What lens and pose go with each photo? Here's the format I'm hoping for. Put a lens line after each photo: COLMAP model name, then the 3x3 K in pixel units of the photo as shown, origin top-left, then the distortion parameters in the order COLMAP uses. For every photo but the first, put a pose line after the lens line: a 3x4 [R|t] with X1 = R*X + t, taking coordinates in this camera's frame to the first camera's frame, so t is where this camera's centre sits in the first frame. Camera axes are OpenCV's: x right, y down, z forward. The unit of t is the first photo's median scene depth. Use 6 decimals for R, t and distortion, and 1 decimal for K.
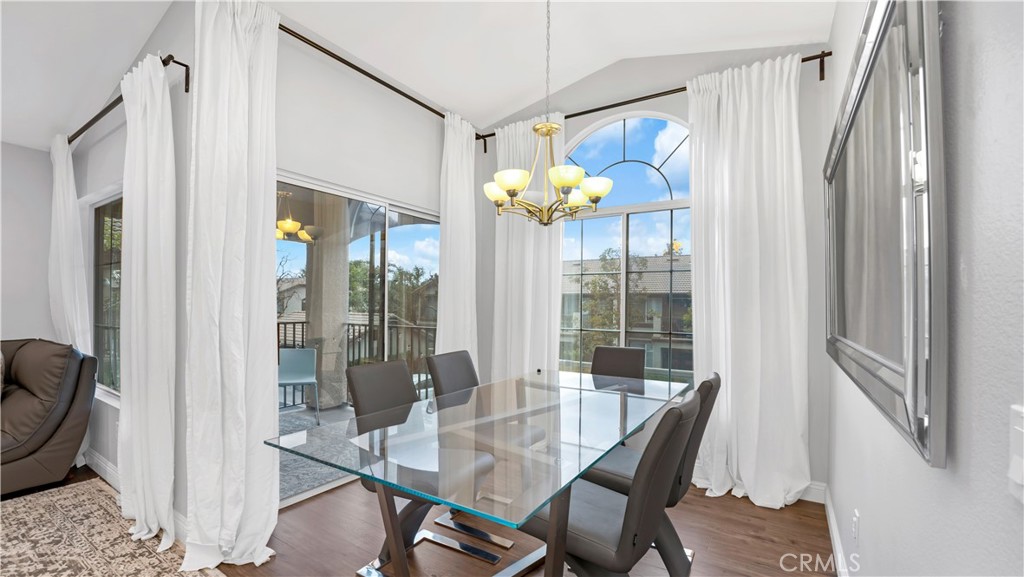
lens RADIAL K [[424.7, 0, 507.2], [0, 424.7, 302.6], [0, 0, 1]] dist [-0.023285, 0.000201]
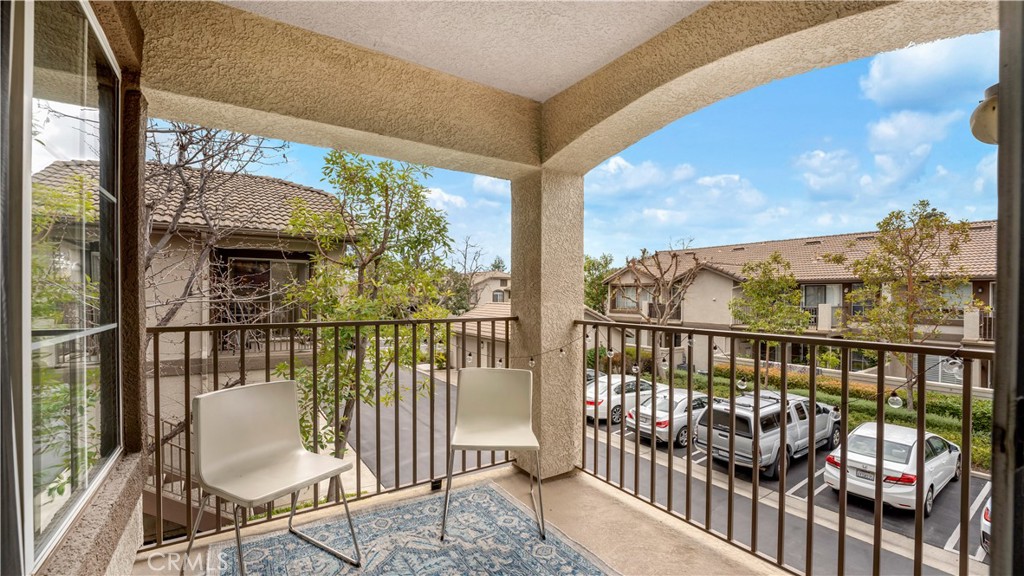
lens RADIAL K [[444.1, 0, 513.1], [0, 444.1, 303.5], [0, 0, 1]] dist [-0.022593, 0.000900]
pose [[0.918307, 0.002026, -0.395863, -0.239378], [0.006903, 0.999753, 0.021130, 0.014044], [0.395808, -0.022137, 0.918067, 0.455585]]
